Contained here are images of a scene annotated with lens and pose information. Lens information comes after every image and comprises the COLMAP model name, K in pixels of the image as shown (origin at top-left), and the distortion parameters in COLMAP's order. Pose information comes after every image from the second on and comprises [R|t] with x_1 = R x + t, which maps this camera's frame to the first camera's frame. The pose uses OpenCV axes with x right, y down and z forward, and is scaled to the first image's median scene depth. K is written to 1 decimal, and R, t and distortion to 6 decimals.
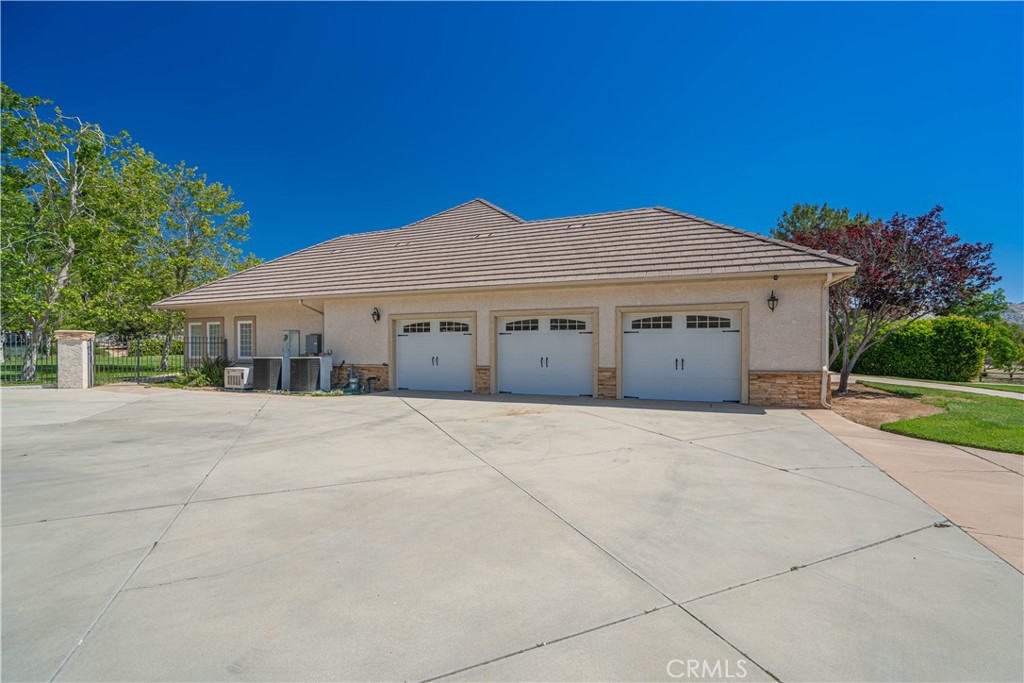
lens RADIAL K [[468.9, 0, 517.2], [0, 468.9, 341.4], [0, 0, 1]] dist [-0.001734, 0.000735]
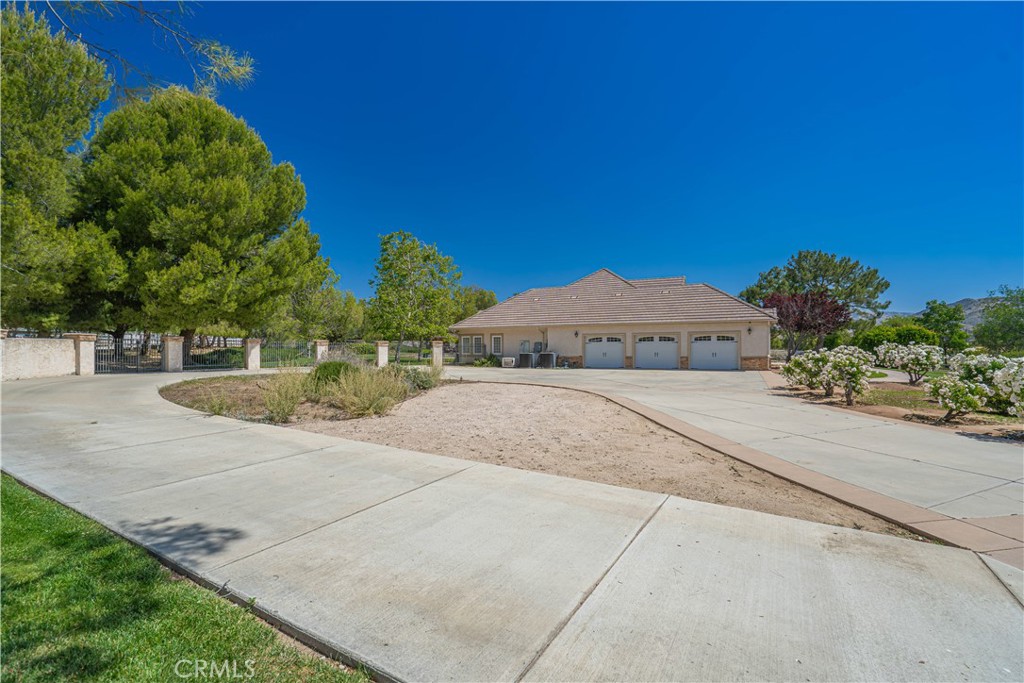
lens RADIAL K [[468.9, 0, 519.4], [0, 468.9, 339.4], [0, 0, 1]] dist [-0.001734, 0.000735]
pose [[0.998146, 0.003677, -0.060759, -0.441413], [-0.005155, 0.999694, -0.024188, 0.025357], [0.060652, 0.024456, 0.997859, -1.277532]]
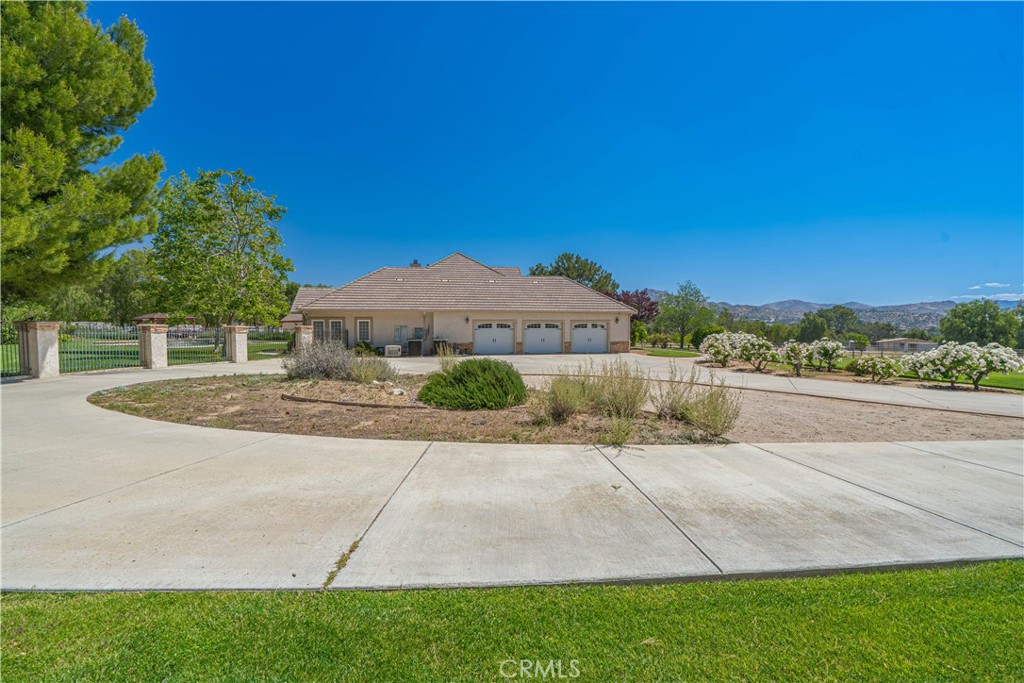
lens RADIAL K [[468.9, 0, 516.9], [0, 468.9, 348.4], [0, 0, 1]] dist [-0.001734, 0.000735]
pose [[0.822306, -0.013155, 0.568894, -1.360579], [-0.001823, 0.999667, 0.025751, 0.019414], [-0.569043, -0.022212, 0.822007, -0.928391]]
